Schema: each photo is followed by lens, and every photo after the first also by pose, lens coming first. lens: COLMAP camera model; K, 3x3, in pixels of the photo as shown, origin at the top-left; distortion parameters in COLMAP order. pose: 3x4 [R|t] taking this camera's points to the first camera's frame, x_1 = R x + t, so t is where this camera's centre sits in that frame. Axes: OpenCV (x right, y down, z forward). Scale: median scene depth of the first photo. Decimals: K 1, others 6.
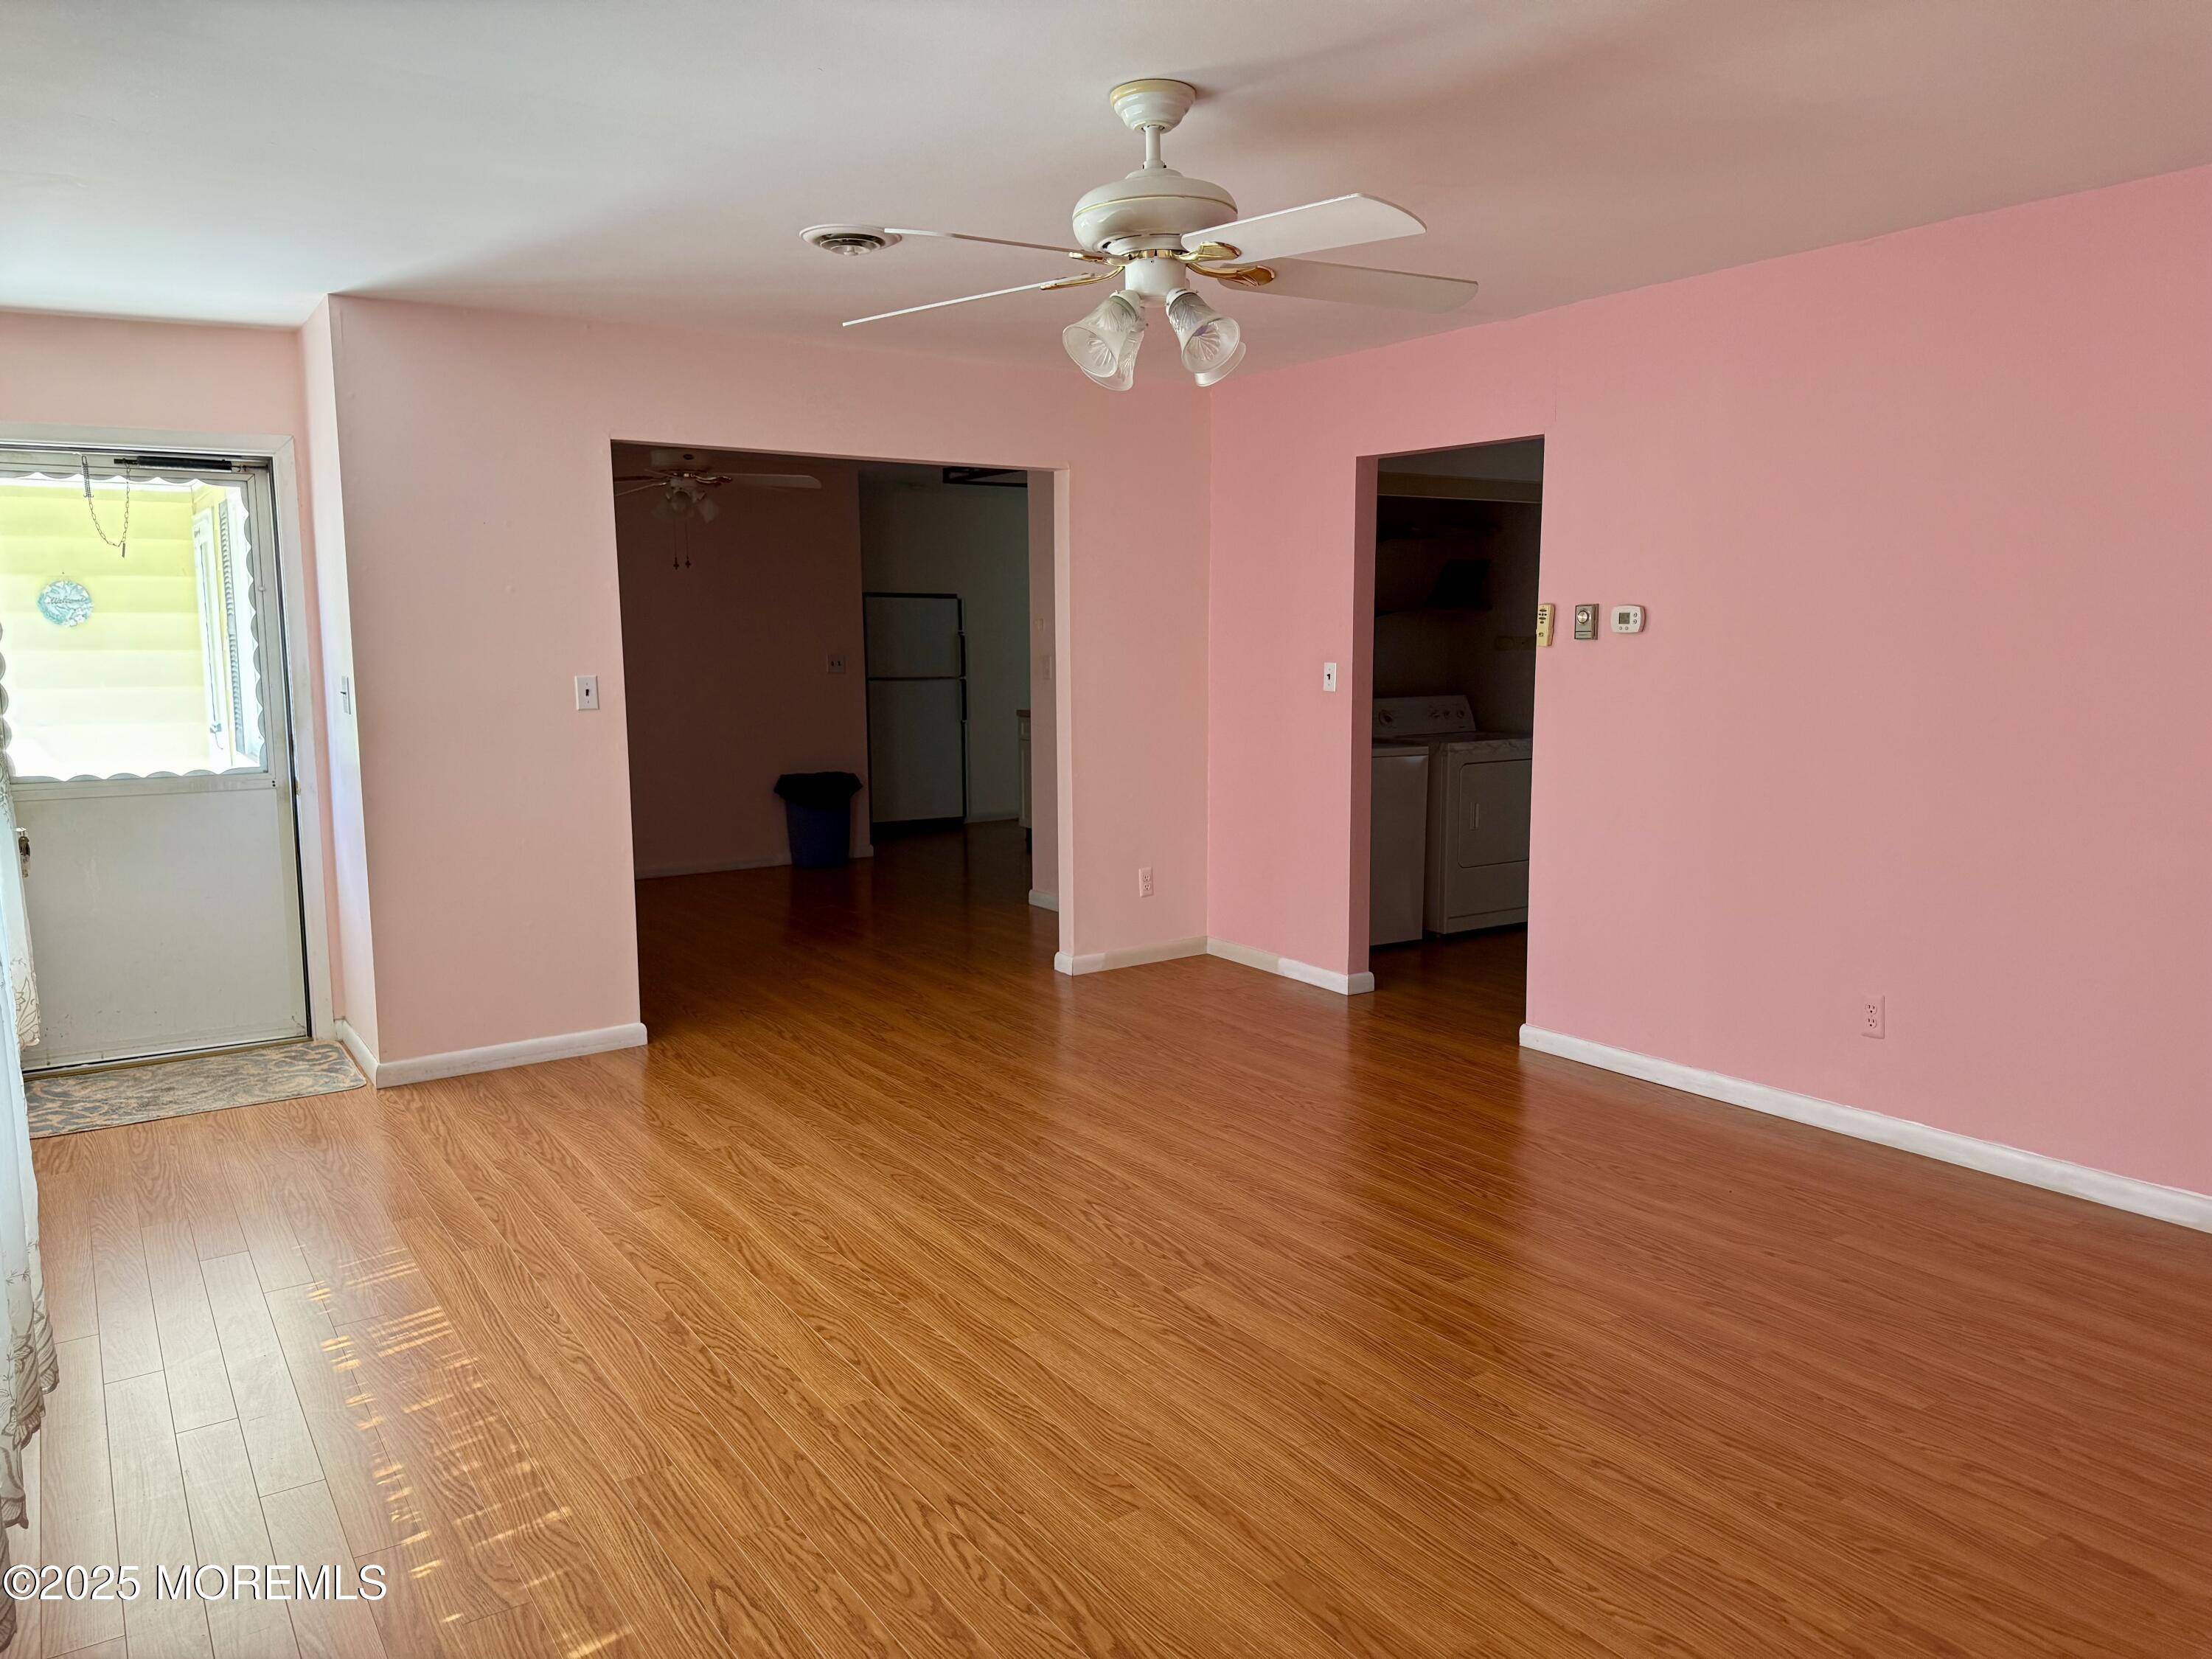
lens RADIAL K [[1561.1, 0, 1100.4], [0, 1561.1, 824.0], [0, 0, 1]] dist [0.060631, 0.000098]
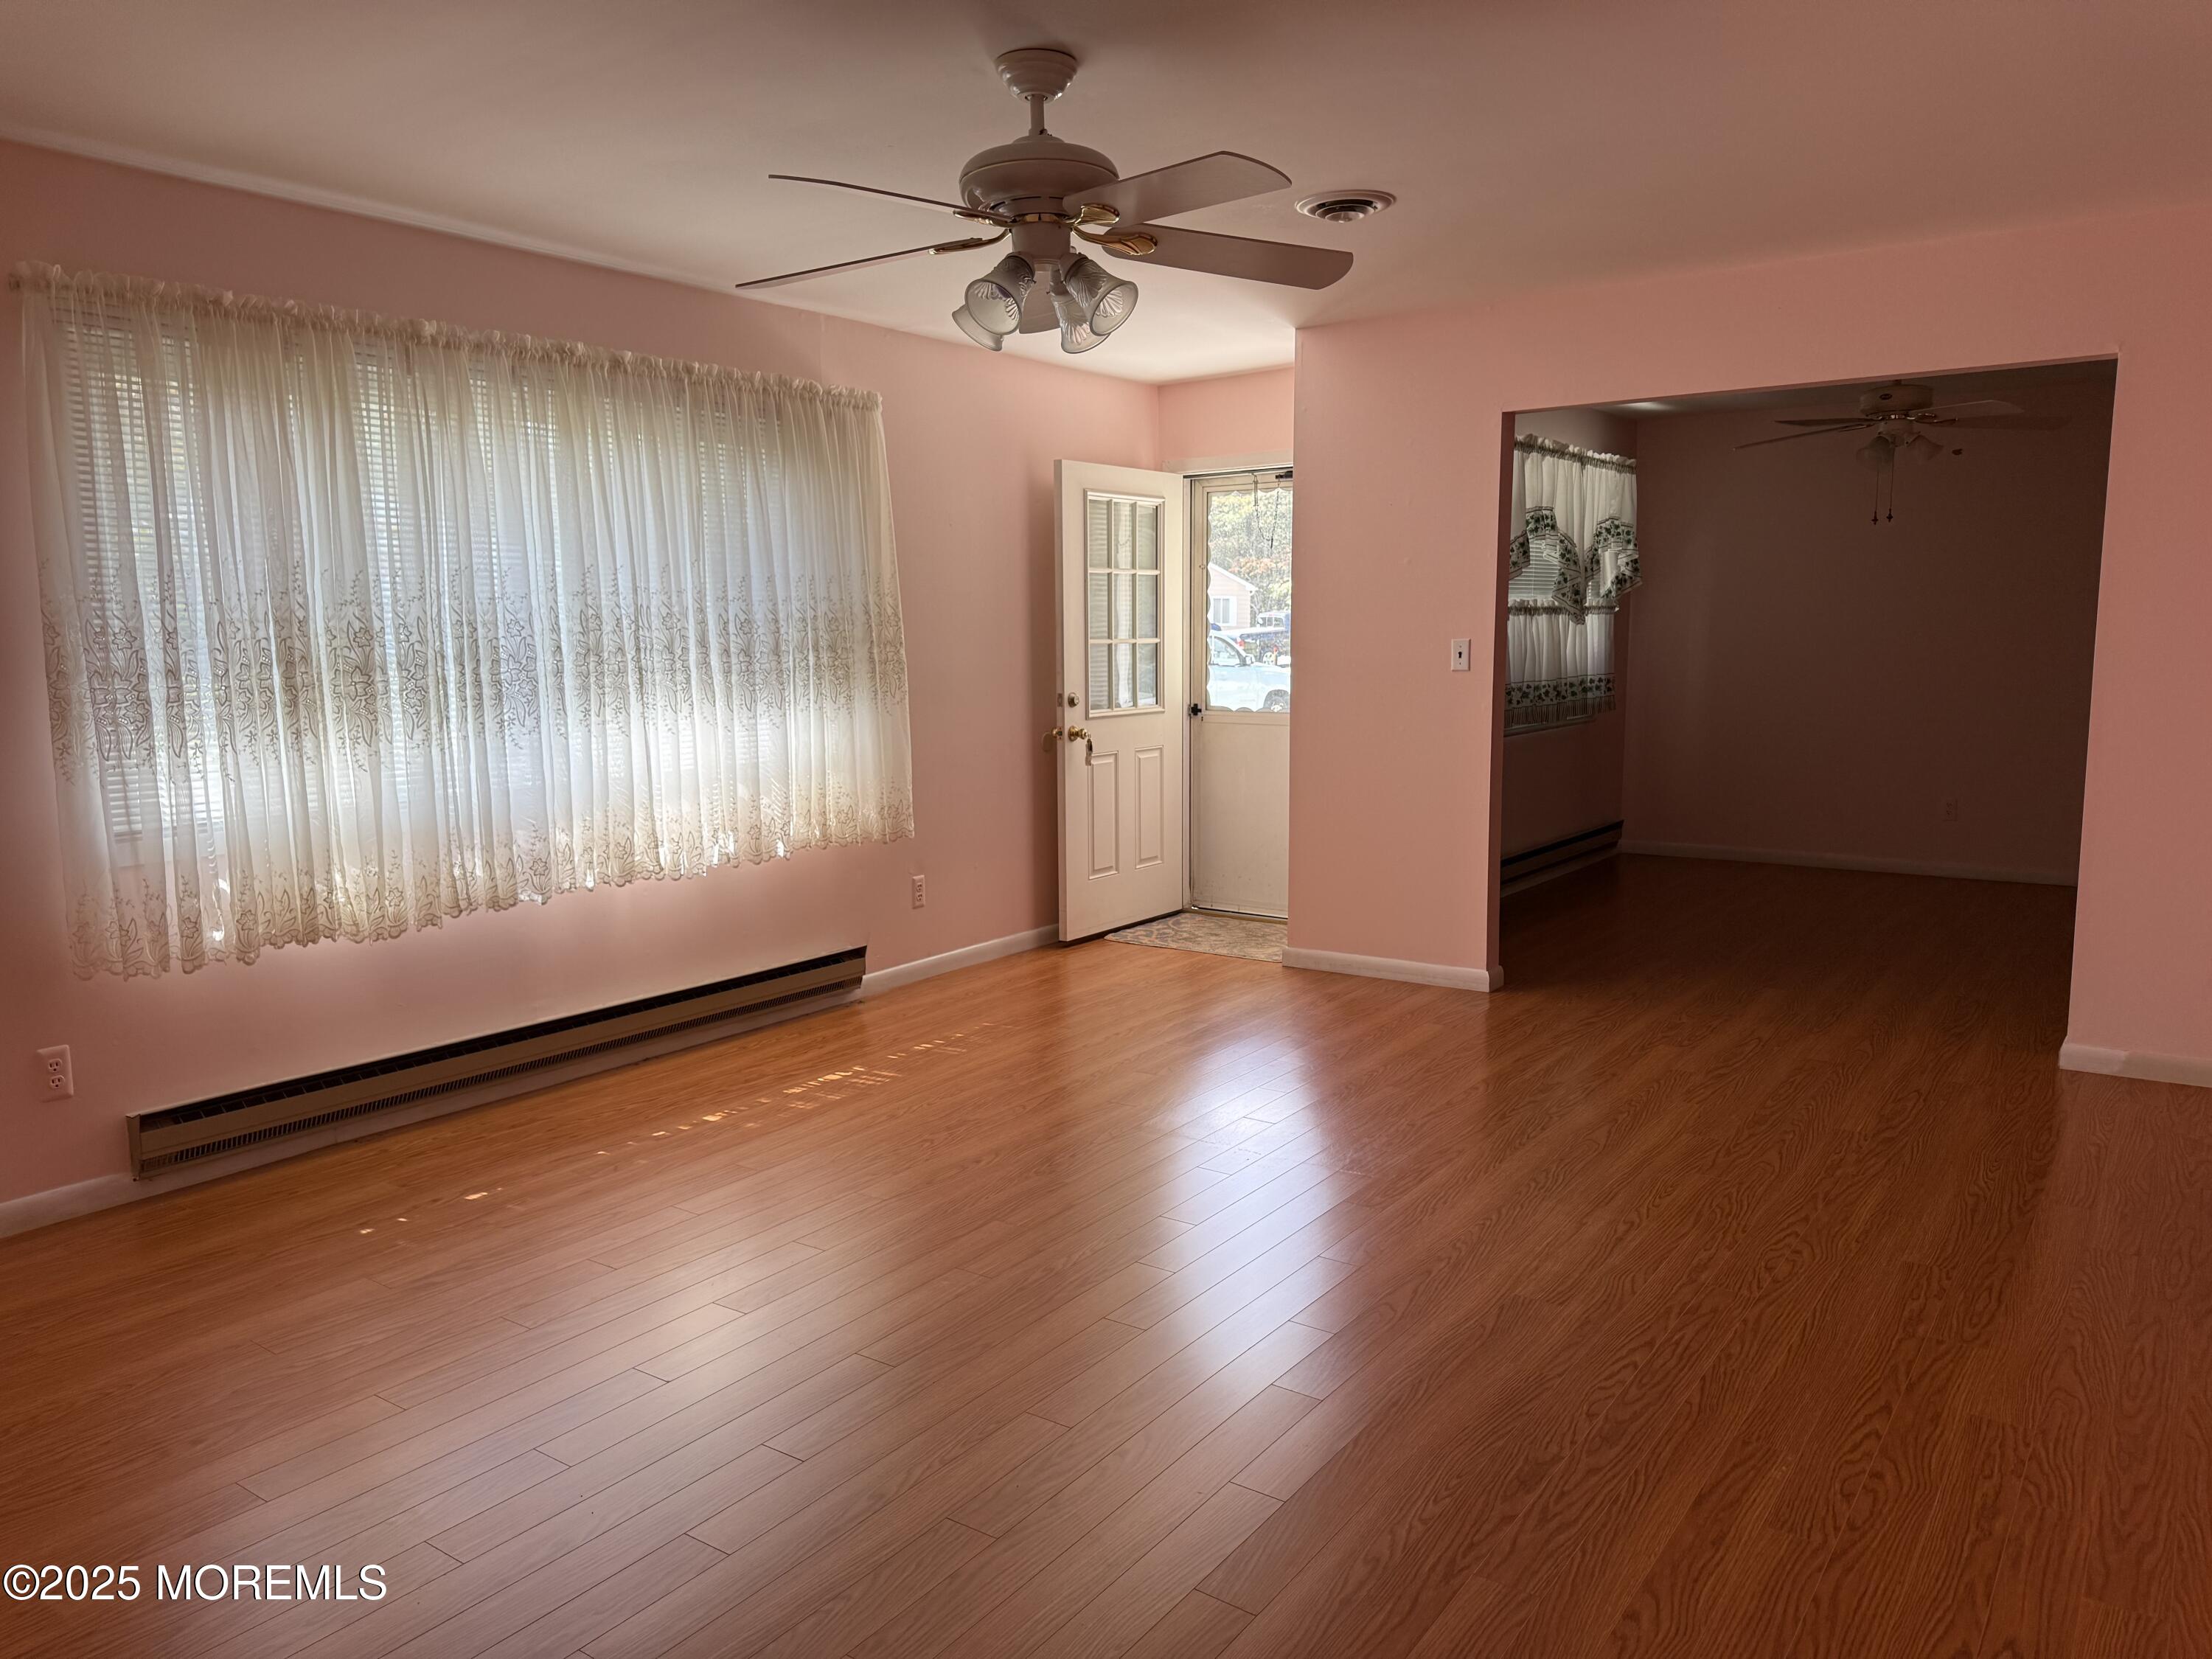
lens RADIAL K [[1561.1, 0, 1107.3], [0, 1561.1, 832.7], [0, 0, 1]] dist [0.060631, 0.000098]
pose [[0.358037, 0.132750, -0.924222, 0.594030], [-0.111748, 0.988819, 0.098738, -0.041511], [0.926996, 0.067929, 0.368868, 0.386051]]
